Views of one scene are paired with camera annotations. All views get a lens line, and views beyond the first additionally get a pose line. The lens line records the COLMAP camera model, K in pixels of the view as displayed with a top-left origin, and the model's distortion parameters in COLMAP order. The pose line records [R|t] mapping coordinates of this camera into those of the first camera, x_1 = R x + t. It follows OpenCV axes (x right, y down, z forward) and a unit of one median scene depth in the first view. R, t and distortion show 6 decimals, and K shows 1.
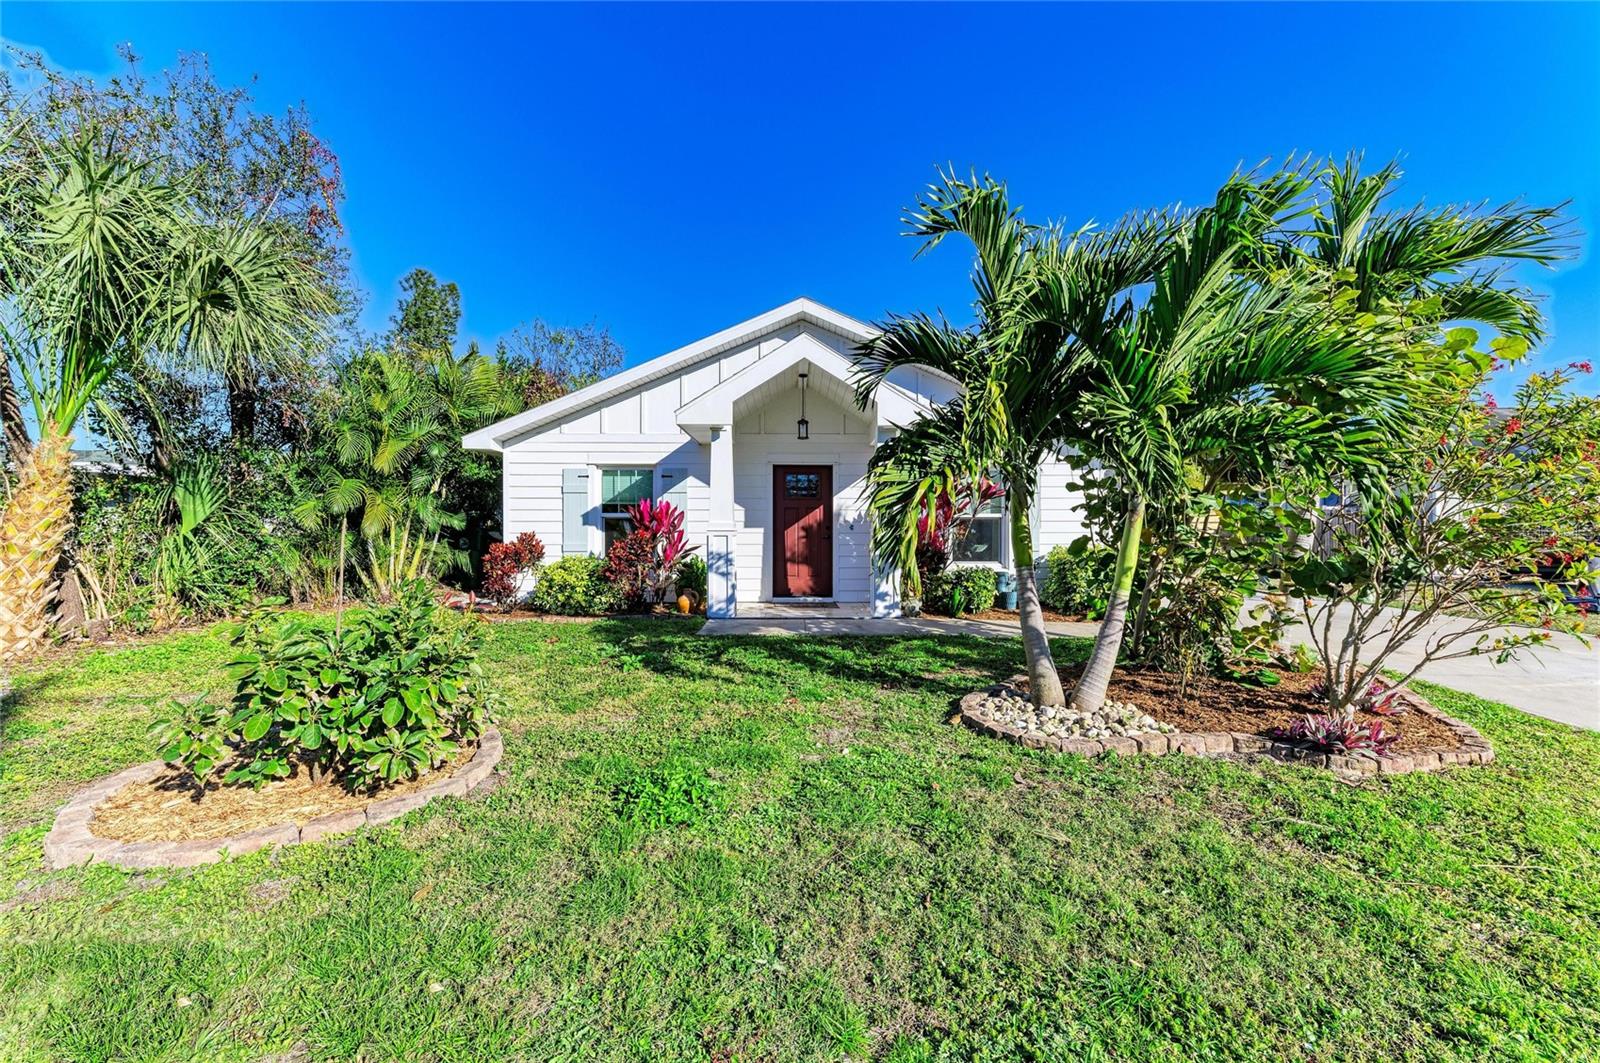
lens RADIAL K [[645.1, 0, 799.9], [0, 645.1, 530.1], [0, 0, 1]] dist [0.015062, -0.000176]
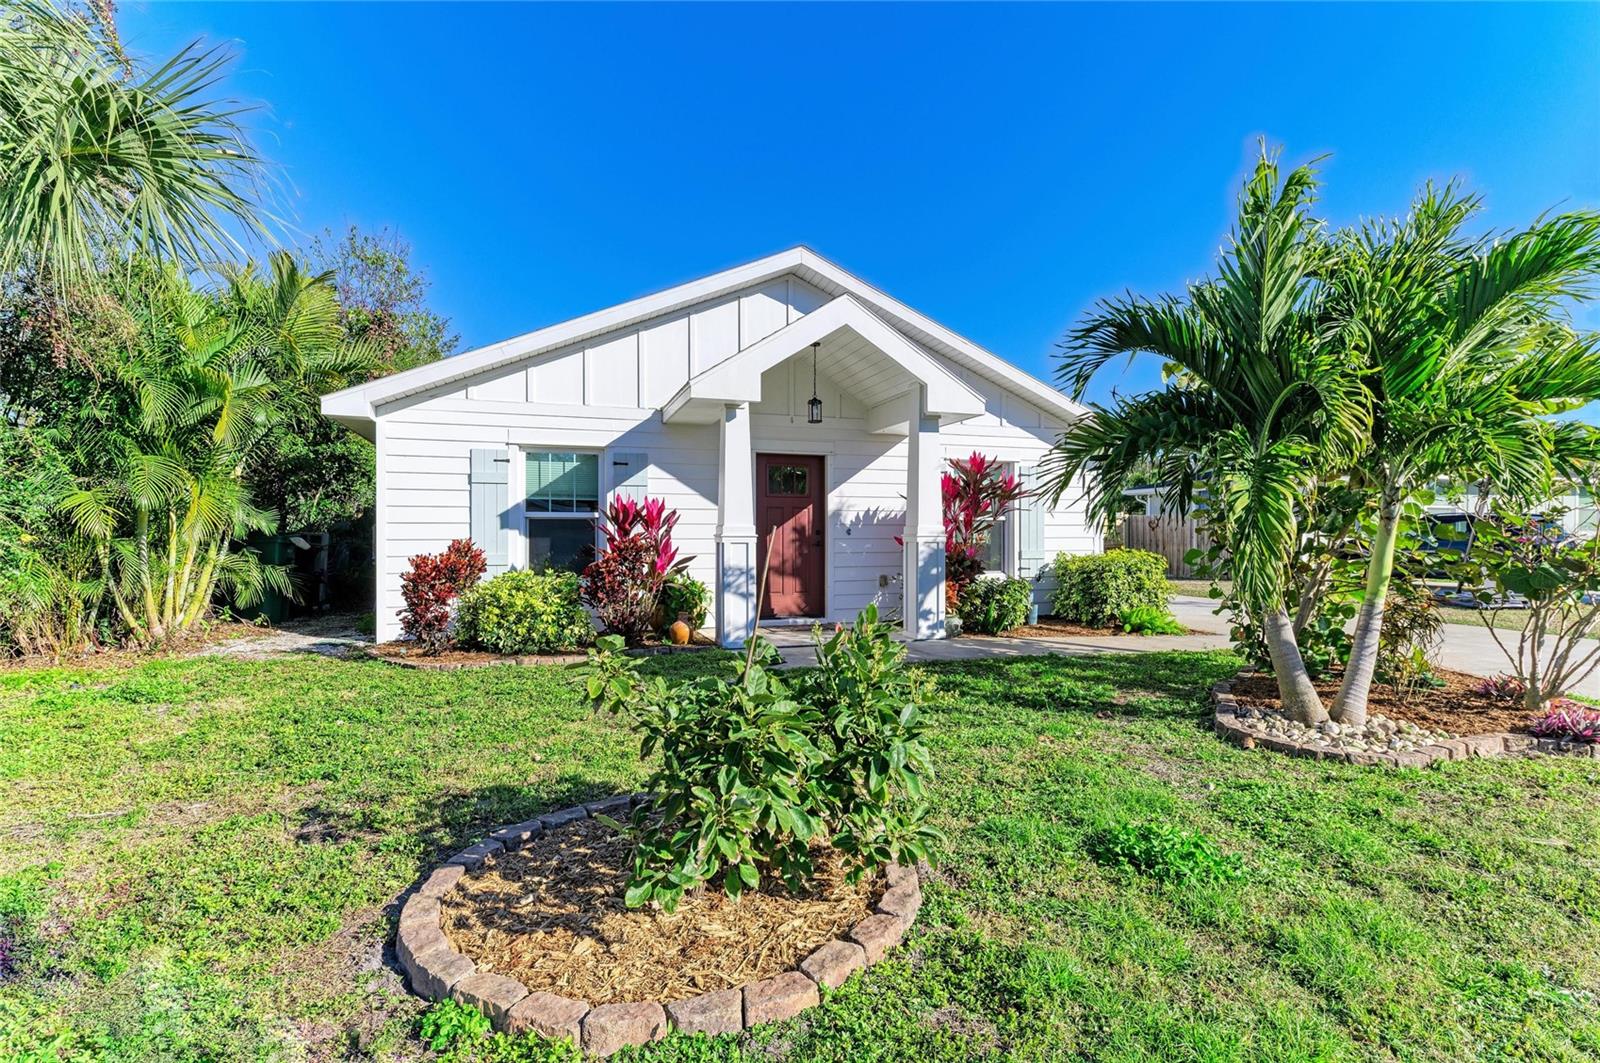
lens RADIAL K [[813.6, 0, 799.7], [0, 813.6, 526.7], [0, 0, 1]] dist [0.011571, -0.000929]
pose [[0.948752, 0.002709, 0.316011, -0.315736], [-0.000966, 0.999983, -0.005672, -0.005036], [-0.316021, 0.005076, 0.948738, 0.037741]]
